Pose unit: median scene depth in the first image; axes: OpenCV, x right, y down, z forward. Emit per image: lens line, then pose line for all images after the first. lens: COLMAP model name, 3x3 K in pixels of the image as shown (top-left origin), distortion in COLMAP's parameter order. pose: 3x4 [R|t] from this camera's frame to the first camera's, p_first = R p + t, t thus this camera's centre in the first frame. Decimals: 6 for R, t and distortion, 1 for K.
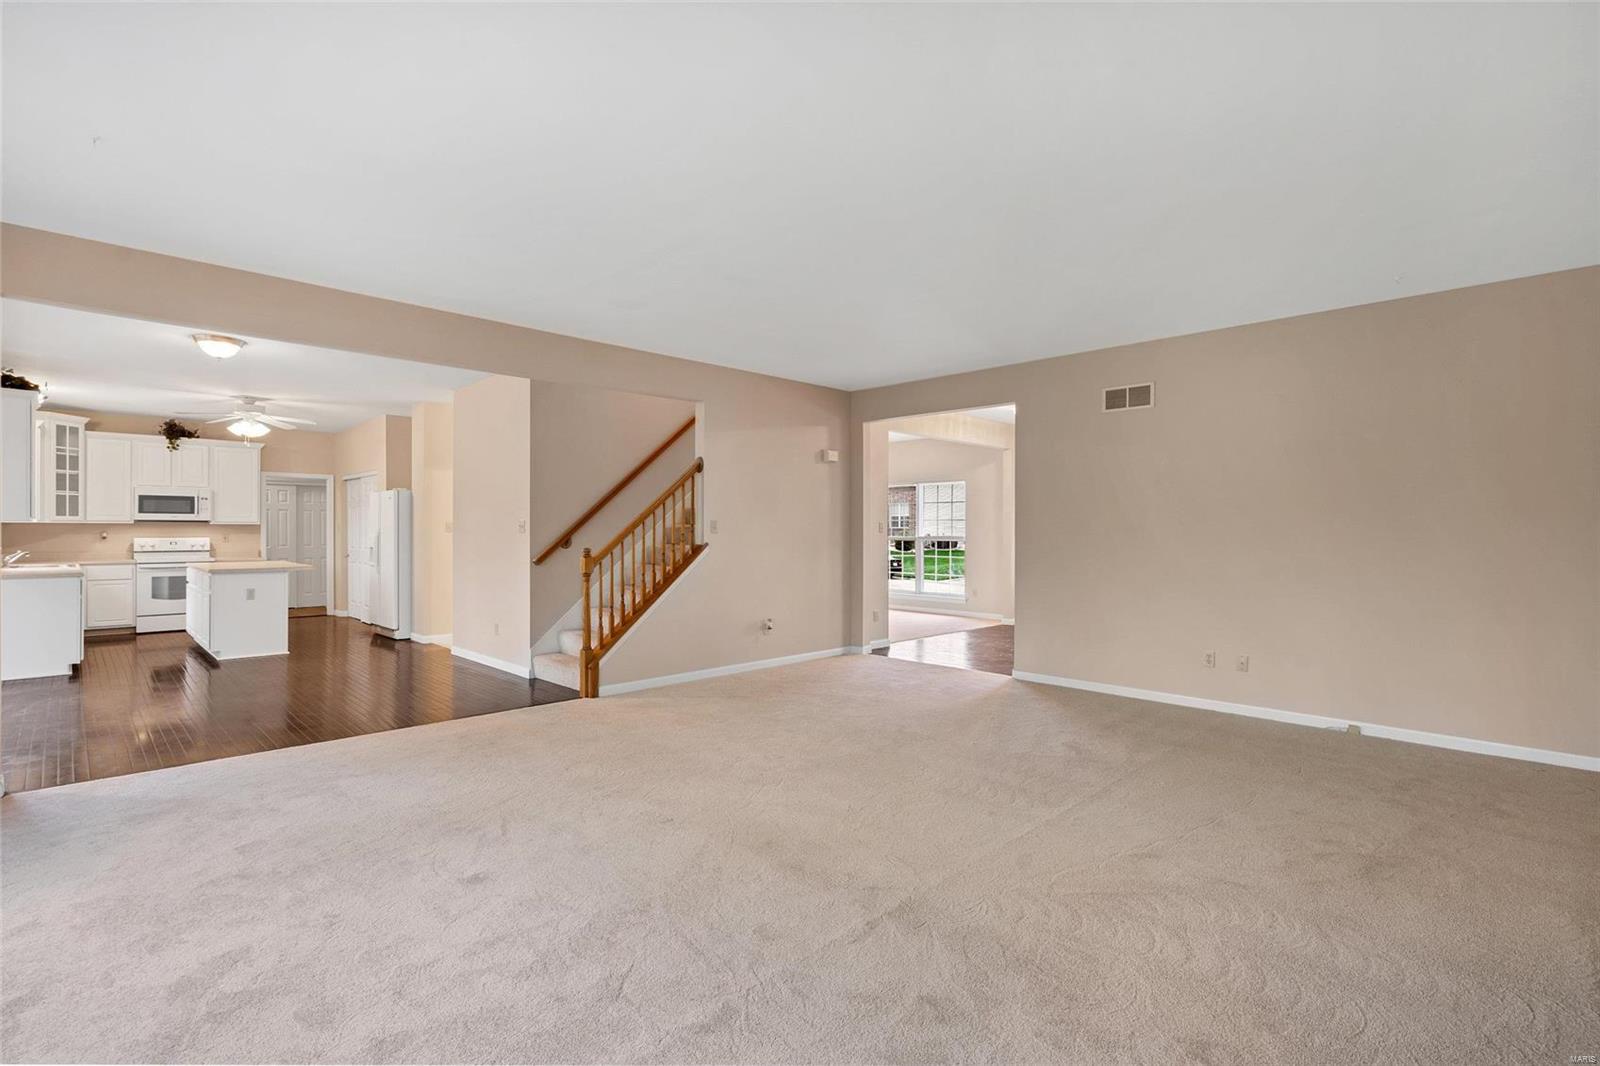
lens RADIAL K [[742.0, 0, 792.9], [0, 742.0, 524.0], [0, 0, 1]] dist [-0.001812, 0.000685]
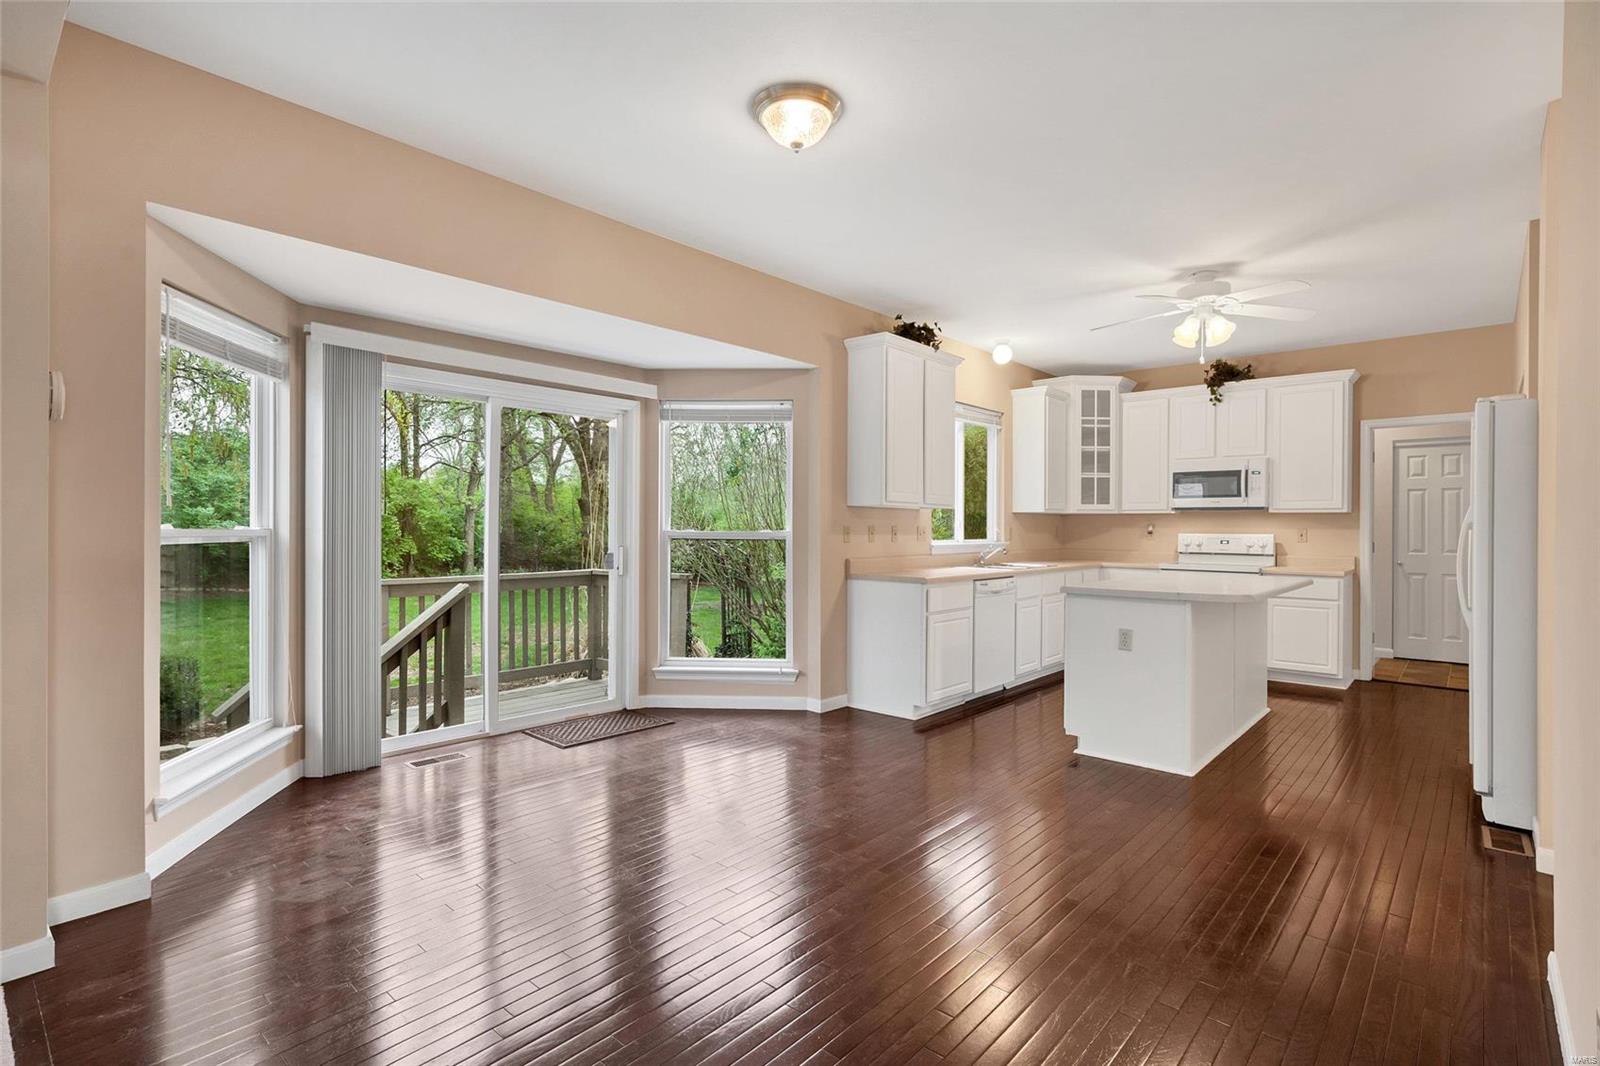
lens RADIAL K [[773.9, 0, 802.4], [0, 773.9, 530.0], [0, 0, 1]] dist [0.000553, 0.000806]
pose [[0.078300, 0.001420, -0.996929, -0.174801], [0.003640, 0.999992, 0.001710, 0.013481], [0.996923, -0.003763, 0.078294, 0.599751]]
